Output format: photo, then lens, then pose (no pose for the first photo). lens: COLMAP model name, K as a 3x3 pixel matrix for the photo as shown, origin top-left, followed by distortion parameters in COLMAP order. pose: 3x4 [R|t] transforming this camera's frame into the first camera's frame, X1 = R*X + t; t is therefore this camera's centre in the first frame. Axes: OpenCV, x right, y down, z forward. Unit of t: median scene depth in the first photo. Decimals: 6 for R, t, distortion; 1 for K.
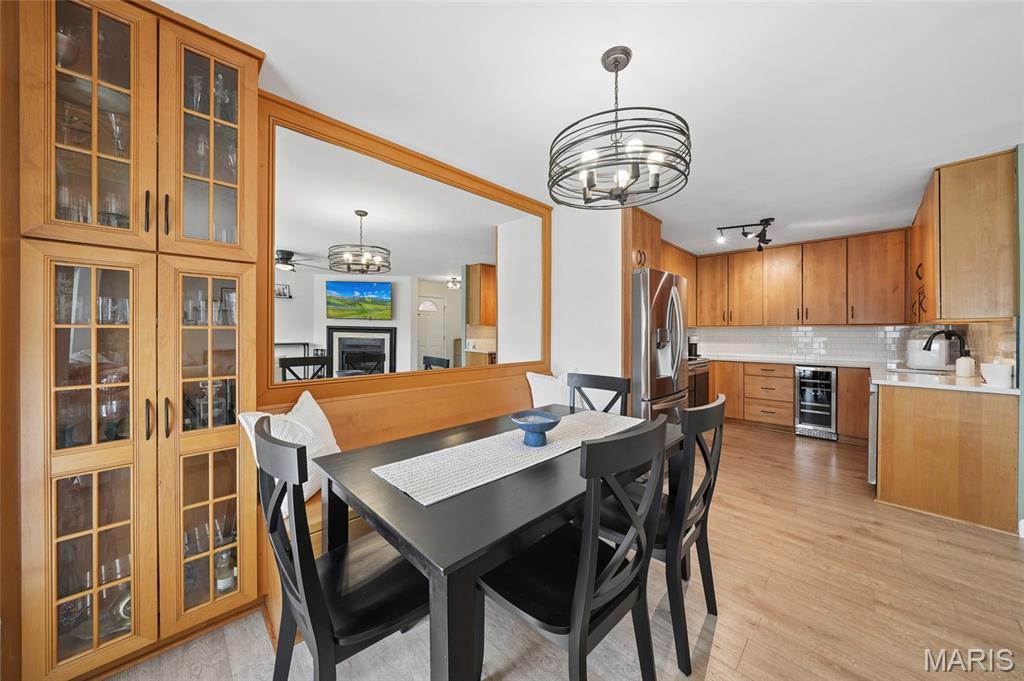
lens RADIAL K [[354.7, 0, 517.5], [0, 354.7, 331.1], [0, 0, 1]] dist [-0.001718, -0.000256]
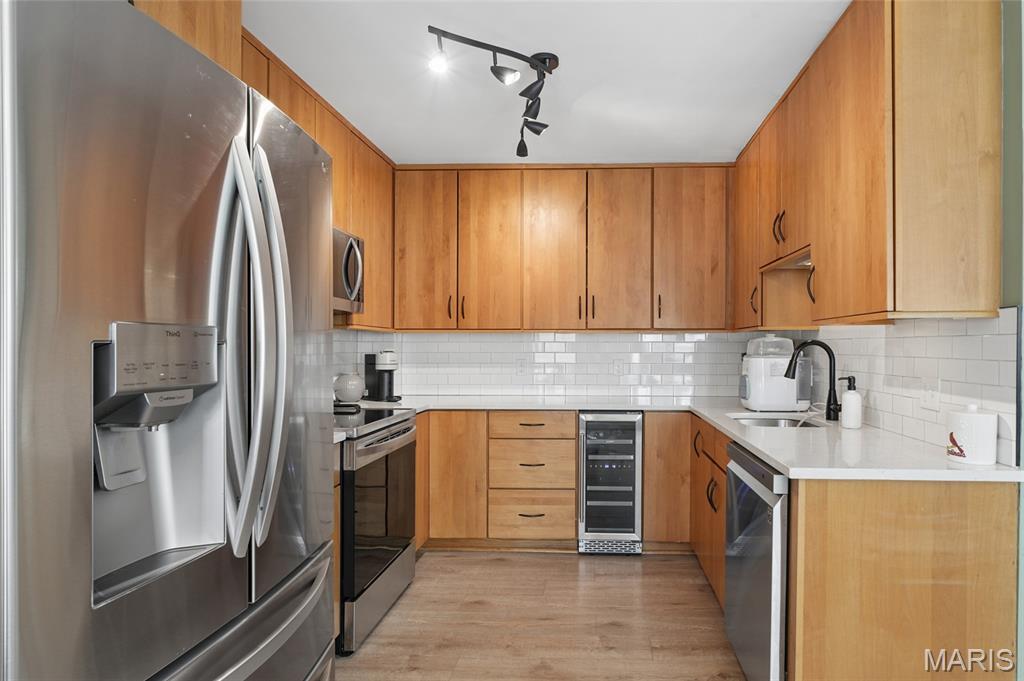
lens RADIAL K [[571.6, 0, 573.1], [0, 571.6, 342.7], [0, 0, 1]] dist [0.000252, 0.000199]
pose [[0.742681, 0.003774, 0.669635, 0.258303], [-0.003365, 0.999993, -0.001904, 0.003538], [-0.669637, -0.000839, 0.742688, 0.431338]]
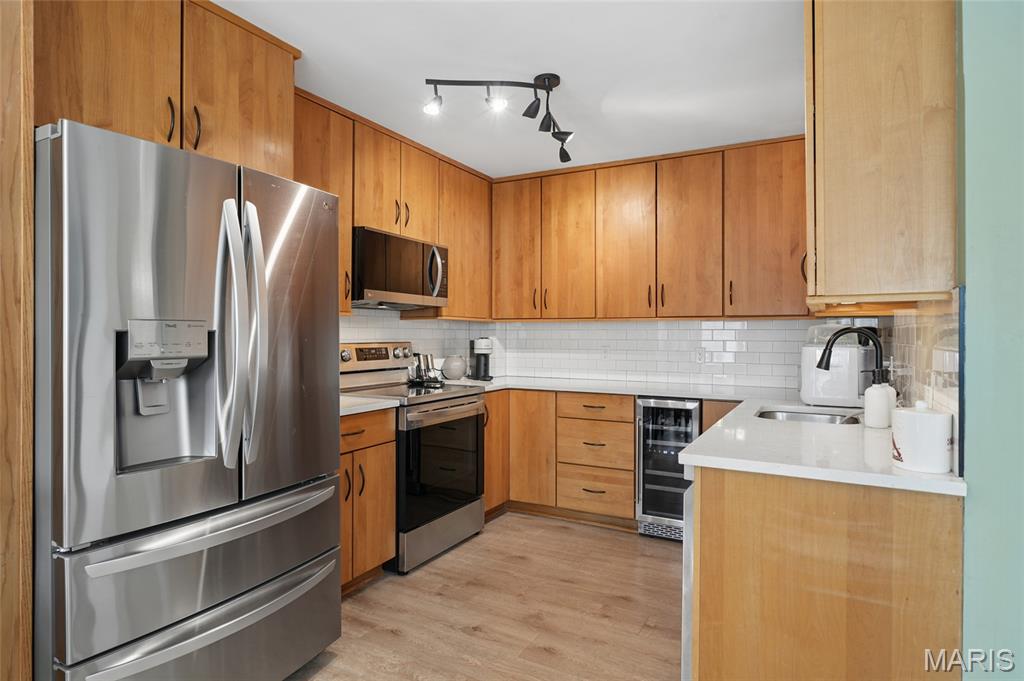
lens RADIAL K [[561.4, 0, 518.1], [0, 561.4, 328.1], [0, 0, 1]] dist [0.000064, -0.000014]
pose [[0.961736, 0.003522, 0.273953, 0.408939], [-0.002304, 0.999986, -0.004770, 0.003050], [-0.273966, 0.003957, 0.961731, 0.283464]]
